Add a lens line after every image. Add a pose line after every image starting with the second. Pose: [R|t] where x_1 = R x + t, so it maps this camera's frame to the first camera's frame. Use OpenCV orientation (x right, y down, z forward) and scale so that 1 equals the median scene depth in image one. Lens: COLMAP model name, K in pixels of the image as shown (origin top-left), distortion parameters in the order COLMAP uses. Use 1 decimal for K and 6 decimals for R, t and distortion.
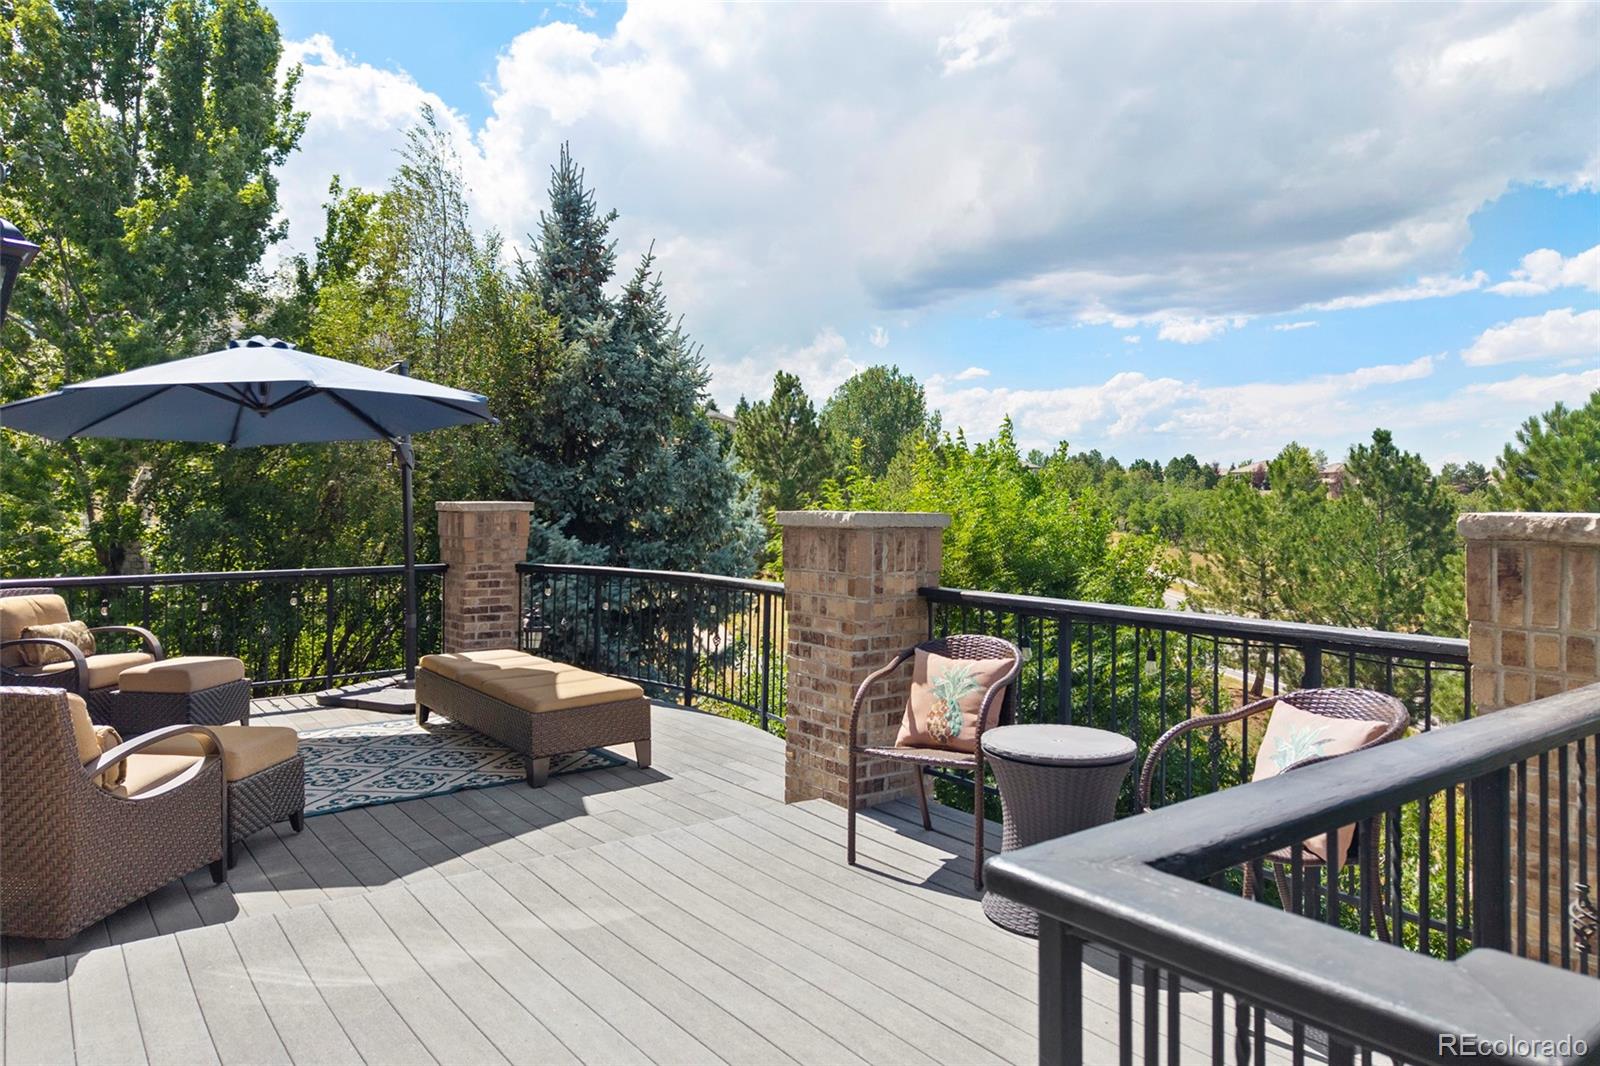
lens RADIAL K [[1077.7, 0, 800.0], [0, 1077.7, 533.0], [0, 0, 1]] dist [0.059967, -0.087073]
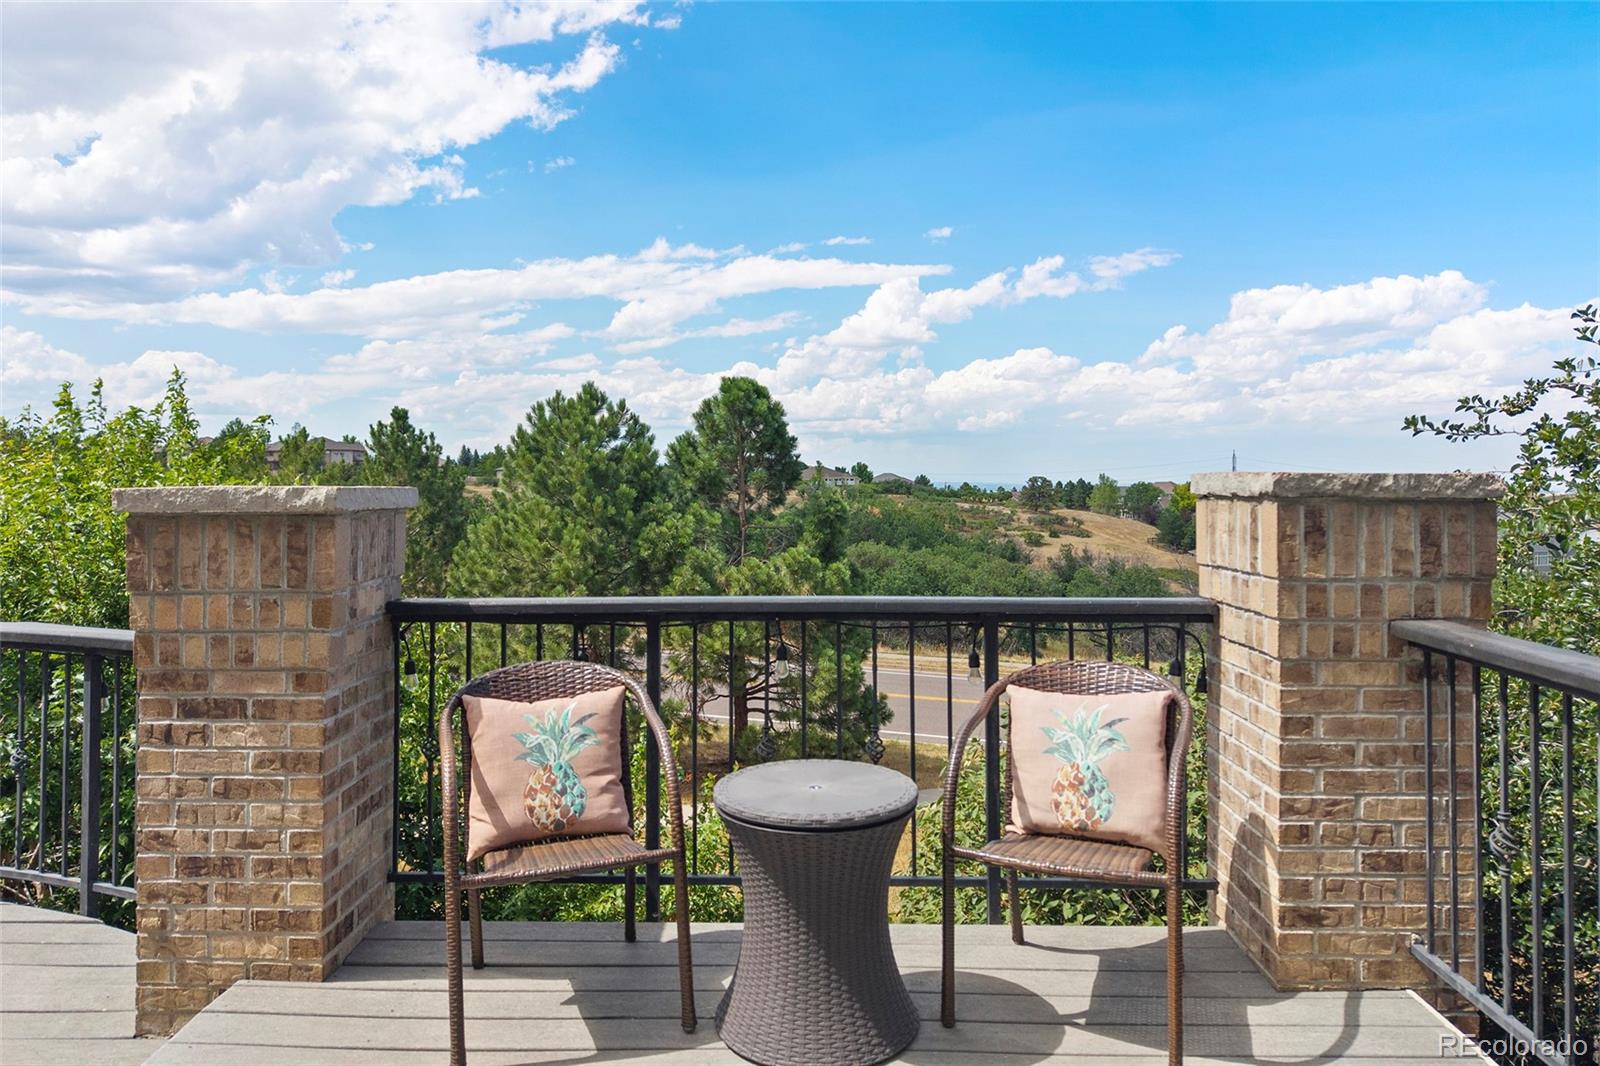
lens RADIAL K [[1069.2, 0, 800.0], [0, 1069.2, 533.0], [0, 0, 1]] dist [0.025585, -0.020623]
pose [[0.609108, -0.048479, 0.791604, -0.251660], [0.031958, 0.998820, 0.036579, -0.006683], [-0.792443, 0.003018, 0.609939, 0.417220]]
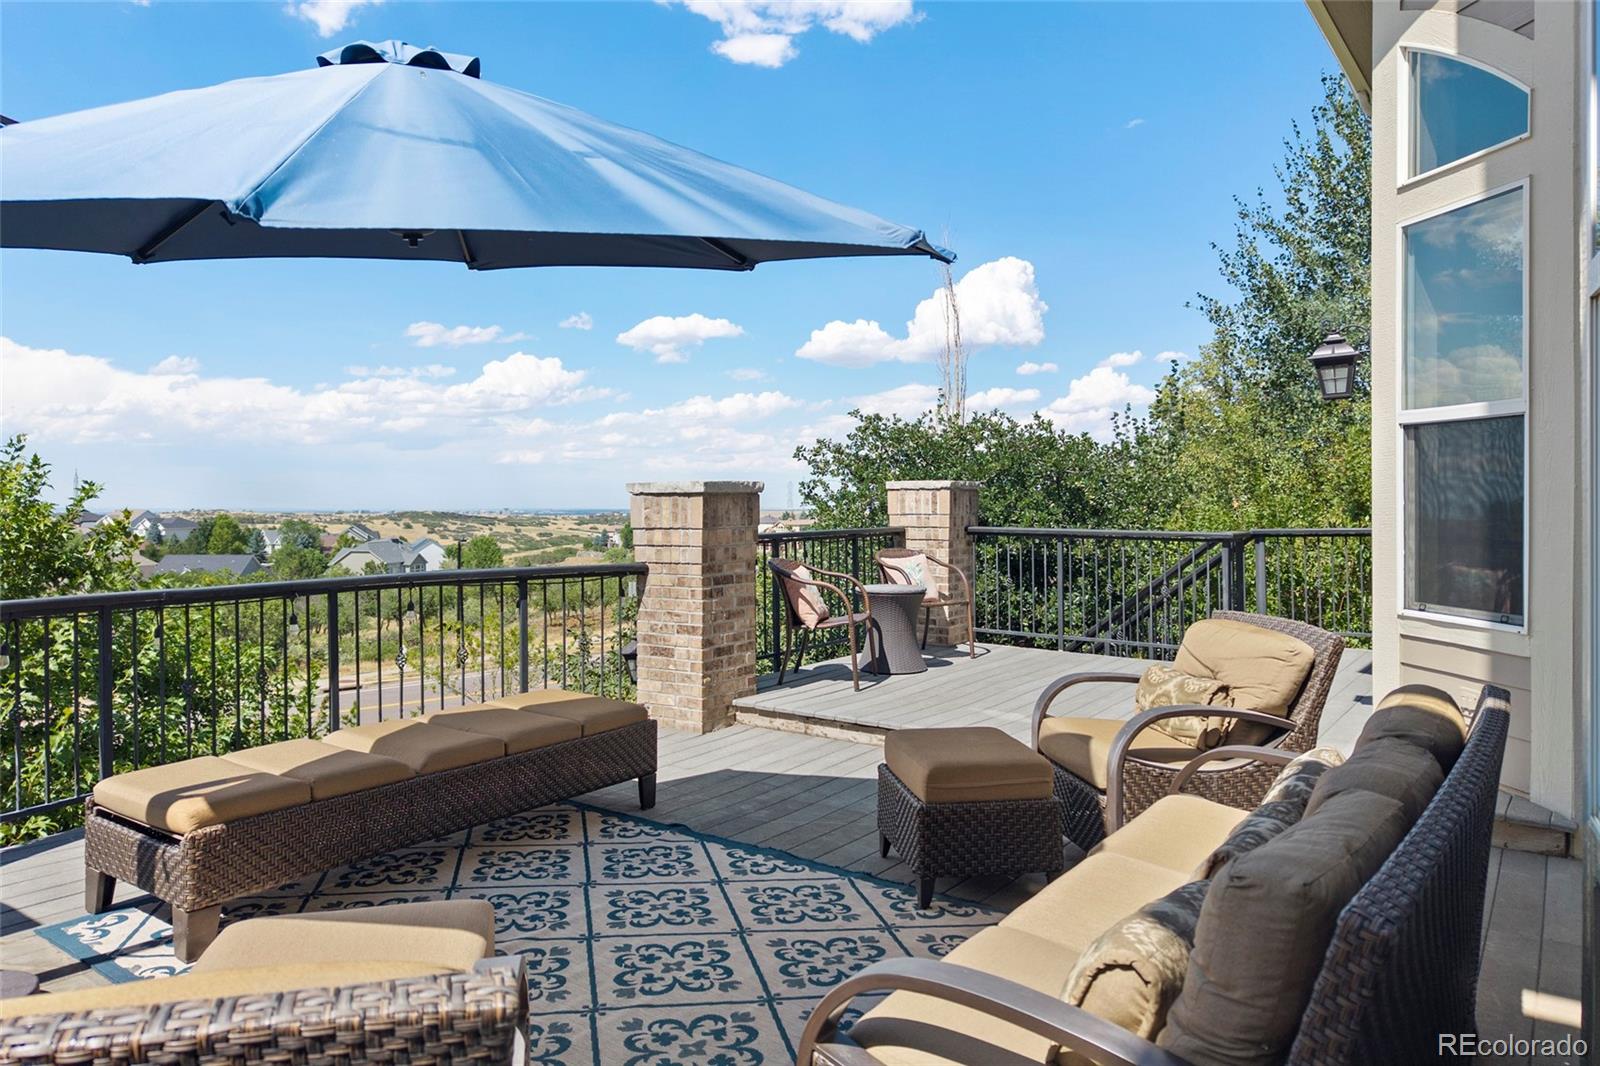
lens RADIAL K [[1077.7, 0, 800.0], [0, 1077.7, 533.0], [0, 0, 1]] dist [0.059967, -0.087073]
pose [[-0.343694, -0.029882, 0.938606, -1.255474], [0.033942, 0.998445, 0.044216, -0.012996], [-0.938468, 0.047055, -0.342146, 1.386706]]
